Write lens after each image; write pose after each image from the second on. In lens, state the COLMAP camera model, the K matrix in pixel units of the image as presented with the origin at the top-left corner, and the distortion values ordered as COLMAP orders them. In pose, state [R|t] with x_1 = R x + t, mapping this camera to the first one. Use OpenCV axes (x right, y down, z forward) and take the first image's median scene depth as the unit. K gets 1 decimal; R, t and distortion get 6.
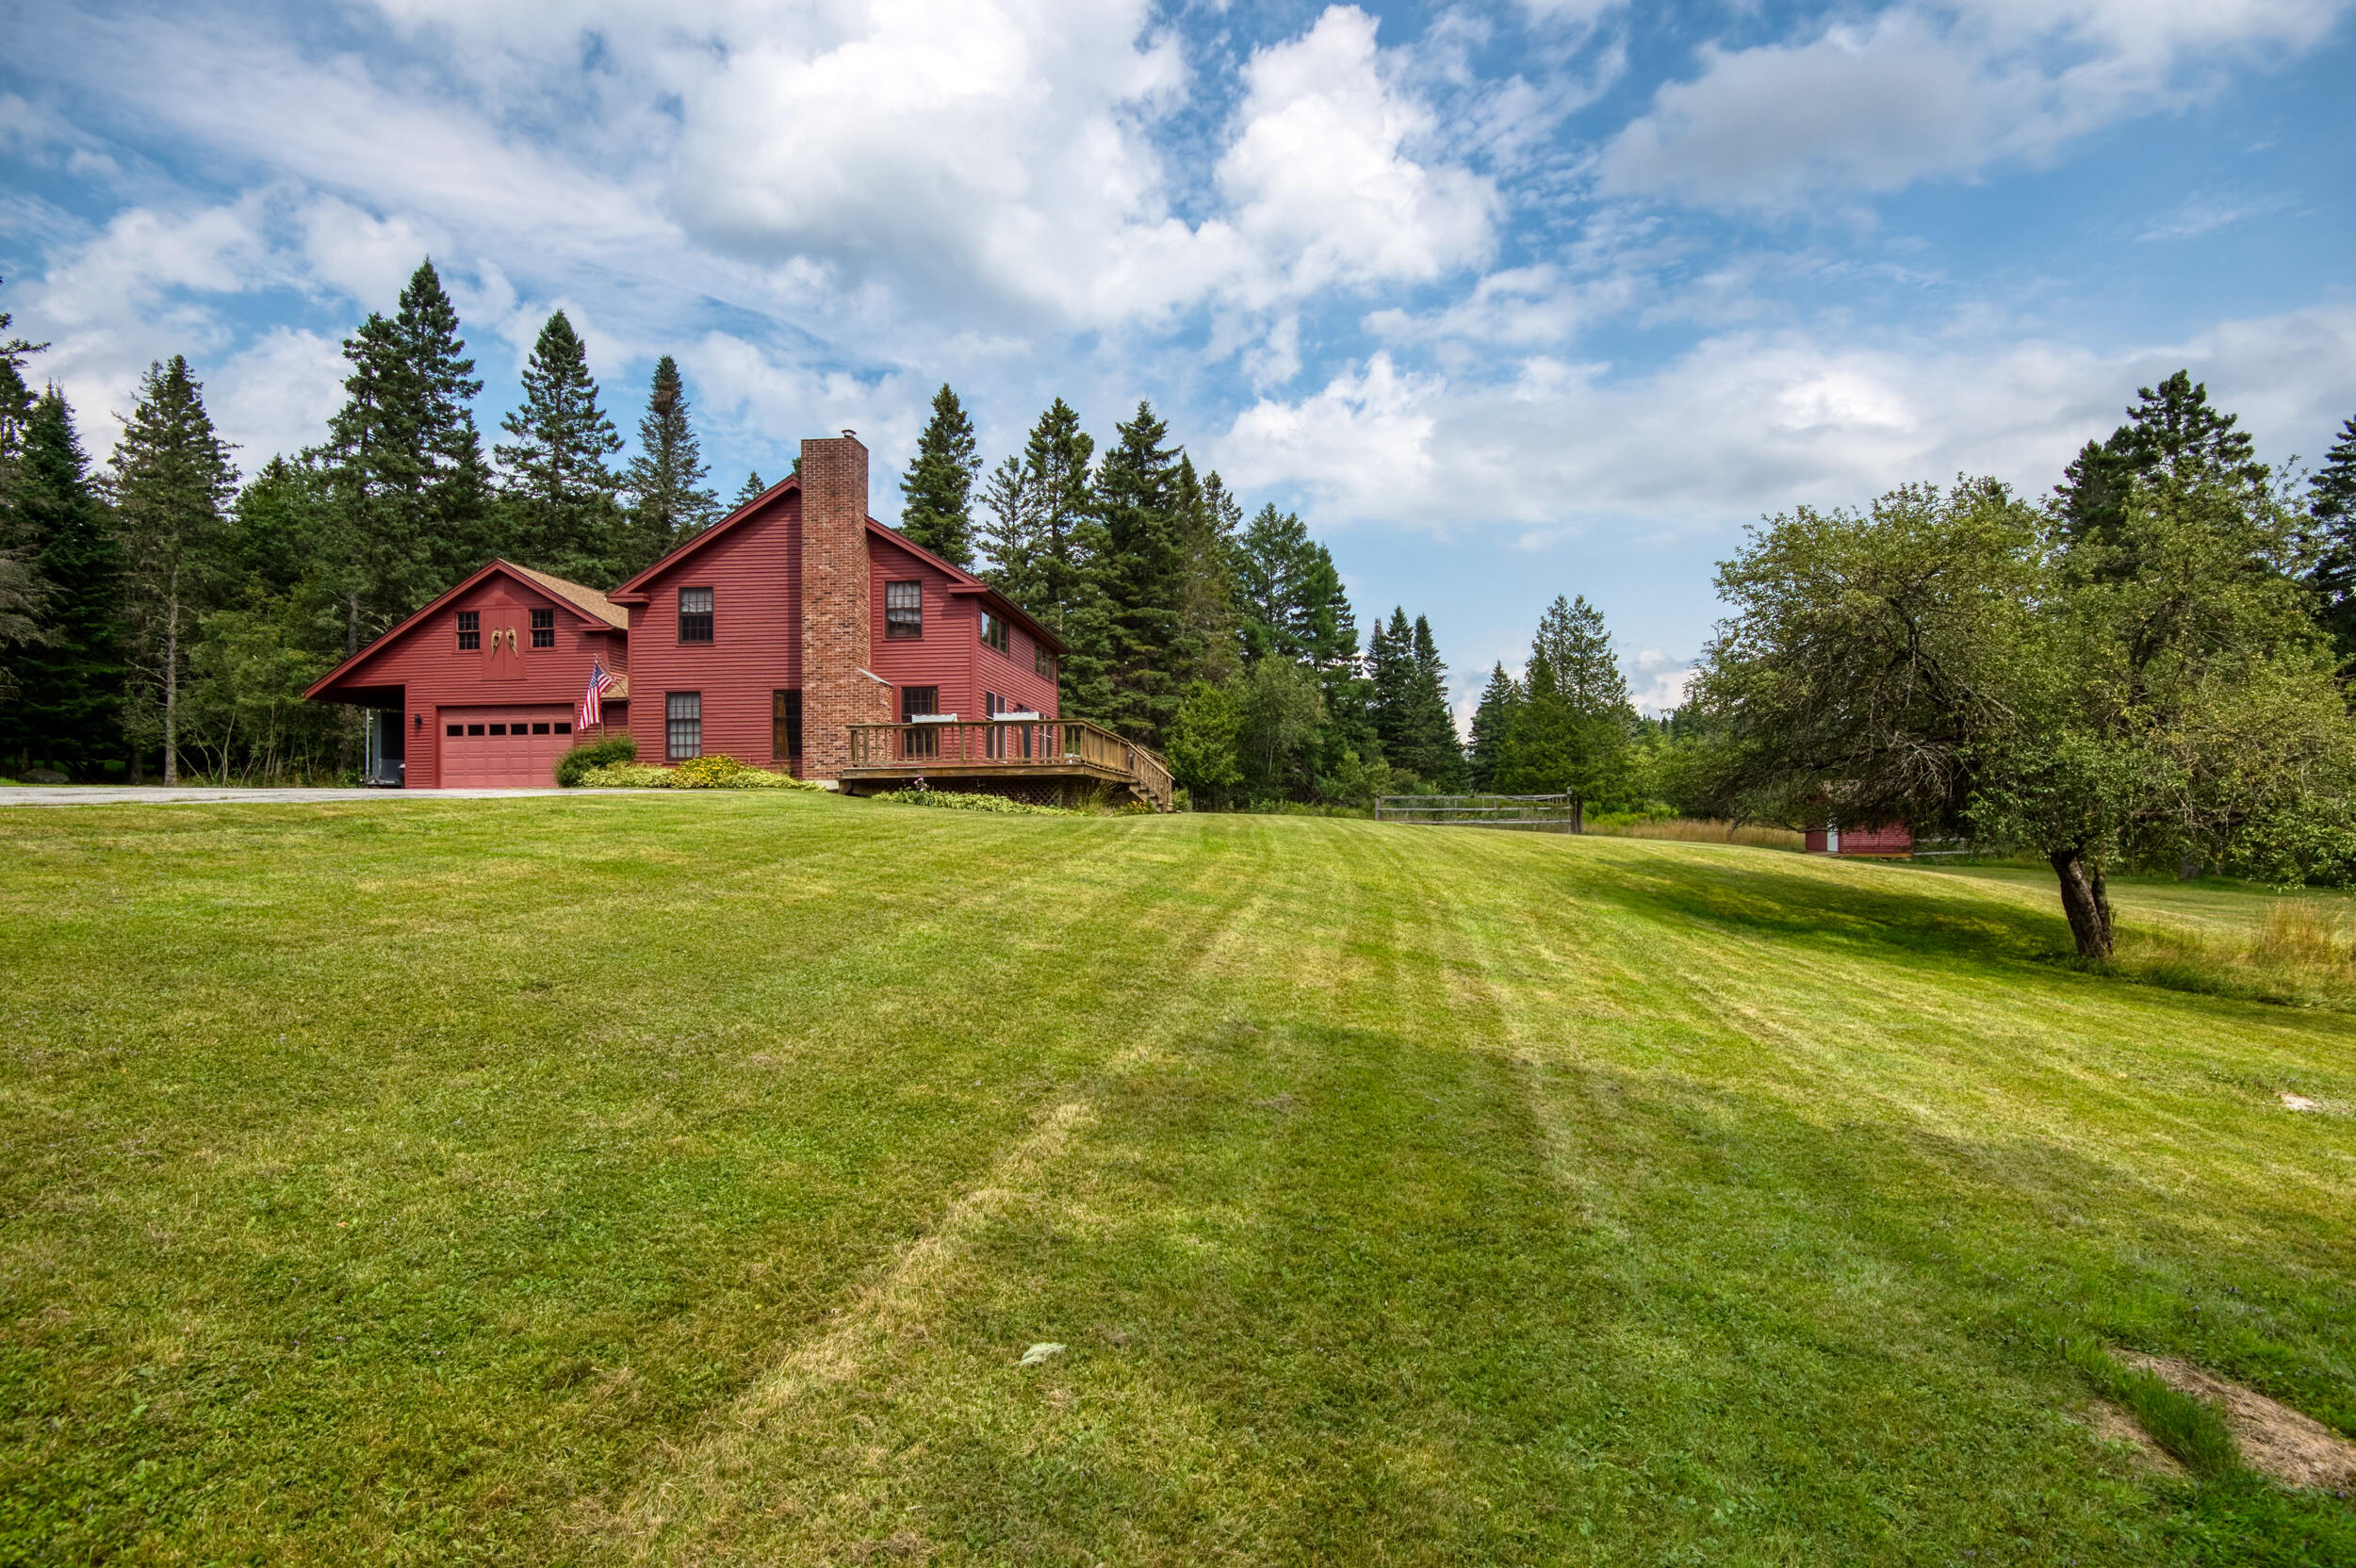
lens RADIAL K [[1095.2, 0, 1189.9], [0, 1095.2, 786.2], [0, 0, 1]] dist [-0.027875, -0.005817]
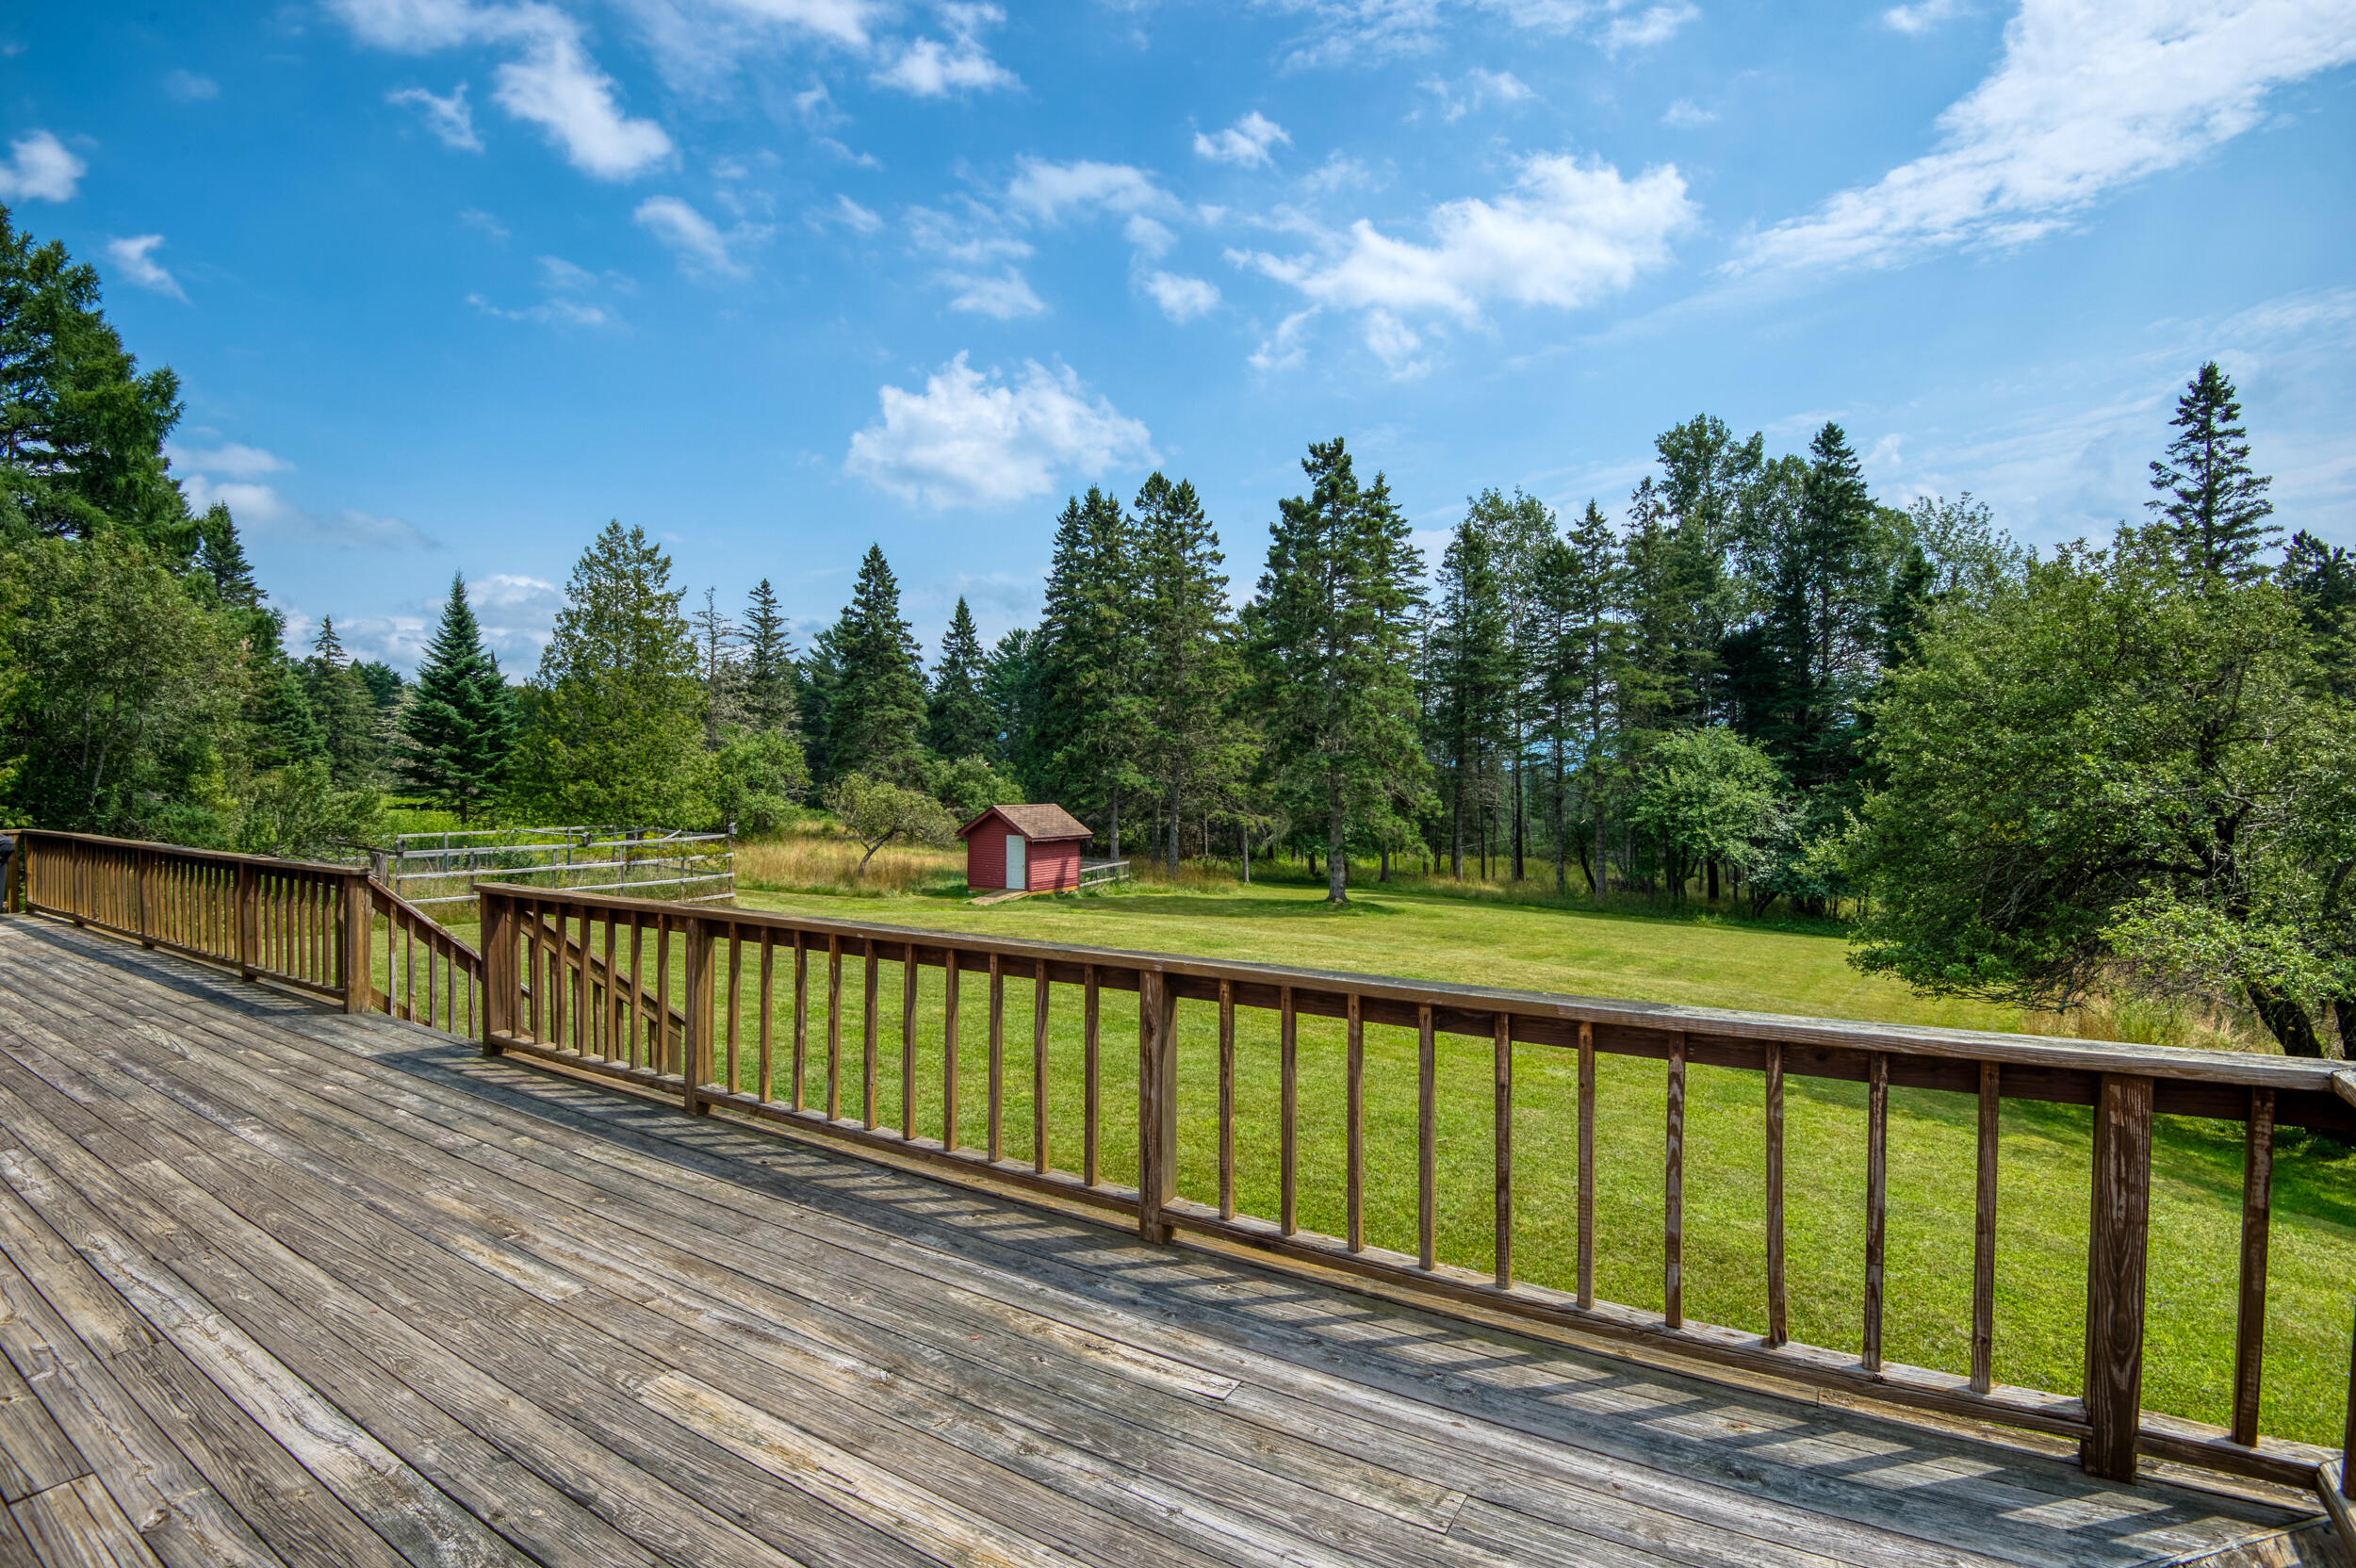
lens RADIAL K [[1087.8, 0, 1181.8], [0, 1087.8, 781.3], [0, 0, 1]] dist [-0.012488, -0.020697]
pose [[0.465302, -0.003989, 0.885143, -0.100656], [-0.018571, 0.999726, 0.014268, -0.038397], [-0.884957, -0.023077, 0.465100, 0.460347]]
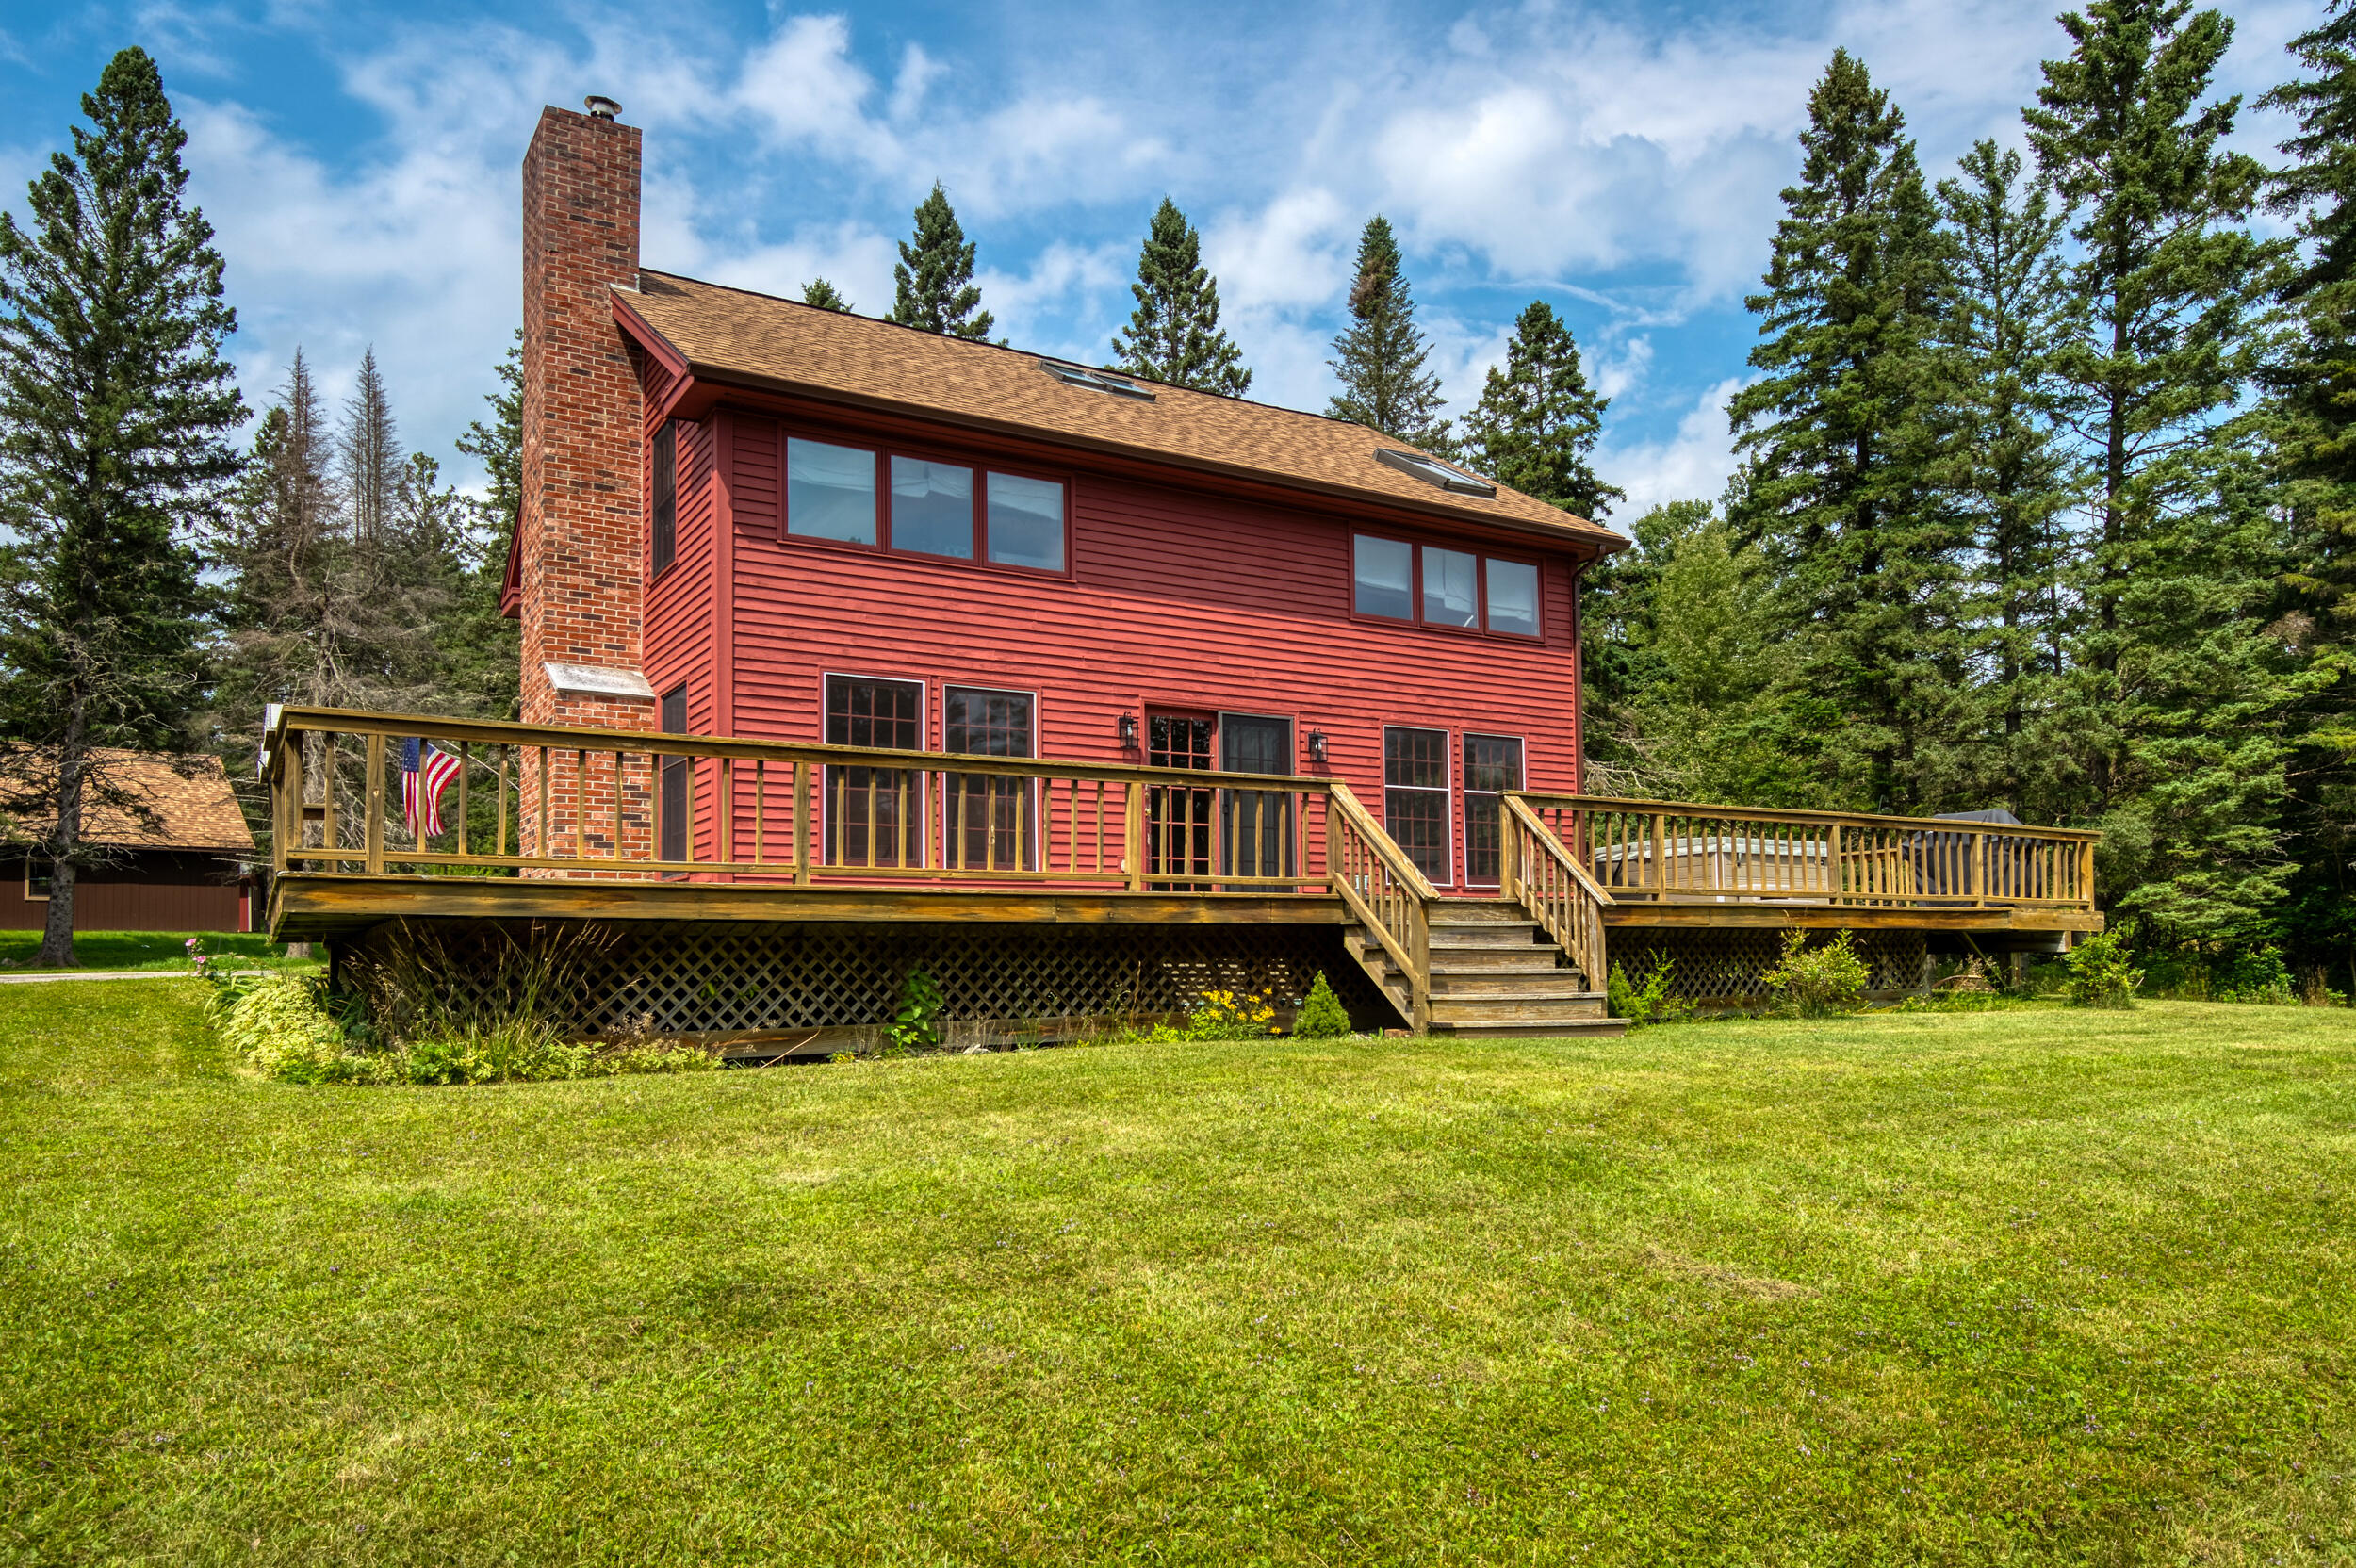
lens RADIAL K [[1569.9, 0, 1175.2], [0, 1569.9, 892.4], [0, 0, 1]] dist [0.027574, -0.026486]
pose [[0.585184, -0.040472, -0.809890, 0.147553], [0.023303, 0.999181, -0.033094, 0.000635], [0.810566, 0.000493, 0.585647, 0.415213]]
